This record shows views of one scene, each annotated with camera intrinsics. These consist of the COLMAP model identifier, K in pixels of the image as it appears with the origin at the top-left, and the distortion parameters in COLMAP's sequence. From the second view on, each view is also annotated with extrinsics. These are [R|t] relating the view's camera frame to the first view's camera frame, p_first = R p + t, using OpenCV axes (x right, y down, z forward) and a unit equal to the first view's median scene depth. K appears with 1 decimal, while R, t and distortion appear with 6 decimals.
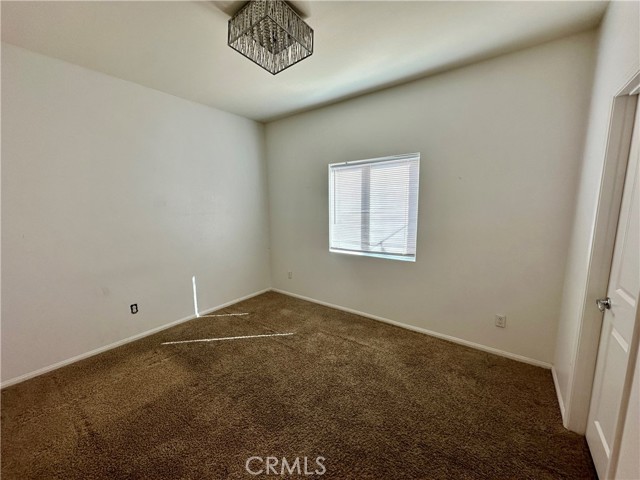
lens RADIAL K [[257.1, 0, 320.9], [0, 257.1, 239.8], [0, 0, 1]] dist [-0.001158, 0.000950]
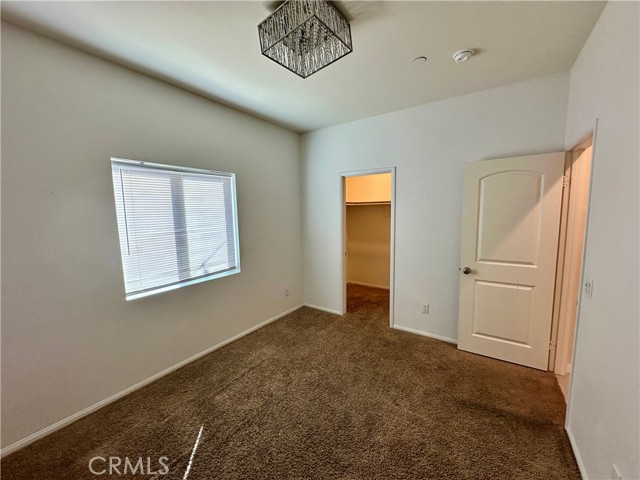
lens RADIAL K [[257.1, 0, 320.7], [0, 257.1, 239.3], [0, 0, 1]] dist [-0.001158, 0.000950]
pose [[-0.045659, -0.095926, 0.994341, -0.664430], [0.157171, 0.982292, 0.101980, -0.101080], [-0.986515, 0.160937, -0.029773, 0.622933]]
